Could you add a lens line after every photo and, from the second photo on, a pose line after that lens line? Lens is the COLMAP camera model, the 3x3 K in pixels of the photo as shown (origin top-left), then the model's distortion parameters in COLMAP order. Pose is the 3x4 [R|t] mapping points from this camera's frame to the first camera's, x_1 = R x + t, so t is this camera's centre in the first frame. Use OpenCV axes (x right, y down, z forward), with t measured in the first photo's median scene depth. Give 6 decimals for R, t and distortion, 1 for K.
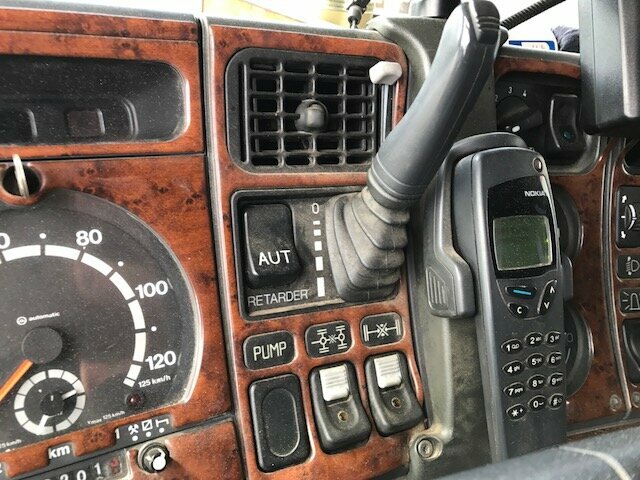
lens RADIAL K [[523.2, 0, 307.7], [0, 523.2, 238.6], [0, 0, 1]] dist [0.006015, -0.003932]
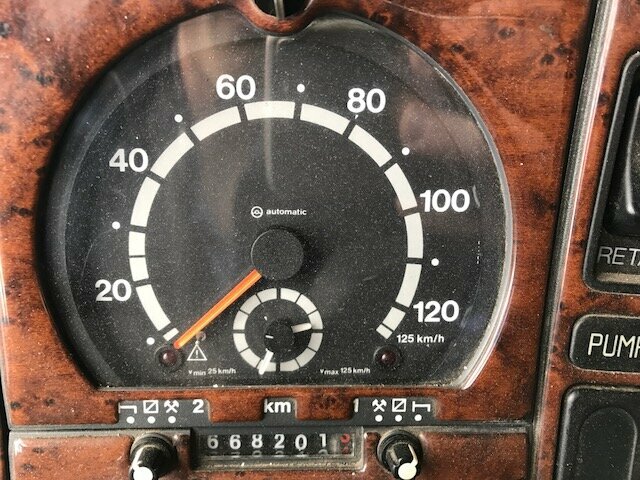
lens RADIAL K [[523.2, 0, 323.1], [0, 523.2, 237.6], [0, 0, 1]] dist [0.006015, -0.003932]
pose [[0.885017, 0.253611, -0.390419, -0.180506], [-0.146987, 0.947921, 0.282562, -0.016218], [0.441747, -0.192686, 0.876203, 0.404697]]
